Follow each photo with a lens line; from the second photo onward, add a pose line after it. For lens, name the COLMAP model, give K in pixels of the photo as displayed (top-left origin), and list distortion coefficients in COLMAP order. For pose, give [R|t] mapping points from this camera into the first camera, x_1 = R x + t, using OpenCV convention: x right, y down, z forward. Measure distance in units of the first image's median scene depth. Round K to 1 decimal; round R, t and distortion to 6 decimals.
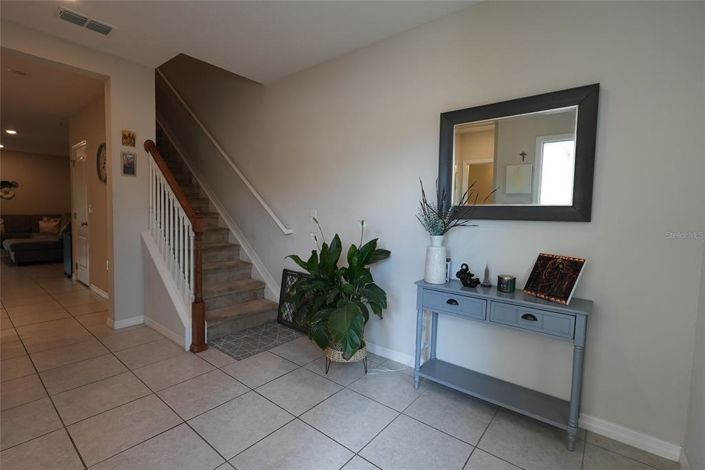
lens RADIAL K [[322.3, 0, 351.8], [0, 322.3, 229.9], [0, 0, 1]] dist [-0.000381, 0.000036]
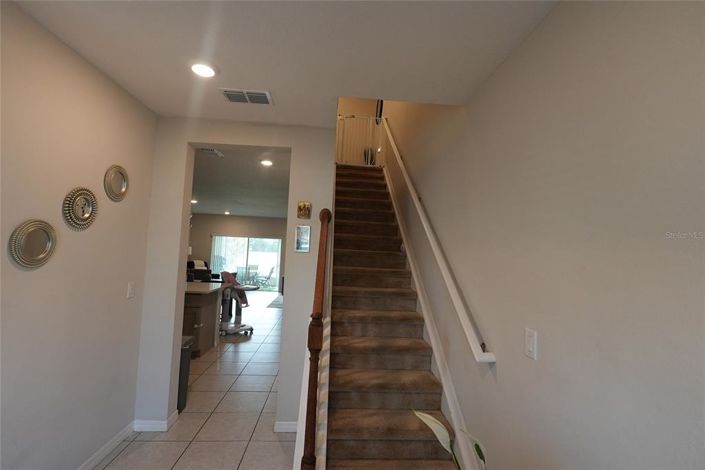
lens RADIAL K [[319.4, 0, 352.5], [0, 319.4, 235.0], [0, 0, 1]] dist [0.001227, 0.000211]
pose [[0.669621, -0.034827, -0.741886, 0.047307], [-0.069056, 0.991653, -0.108882, -0.124471], [0.739485, 0.124141, 0.661627, 0.503850]]
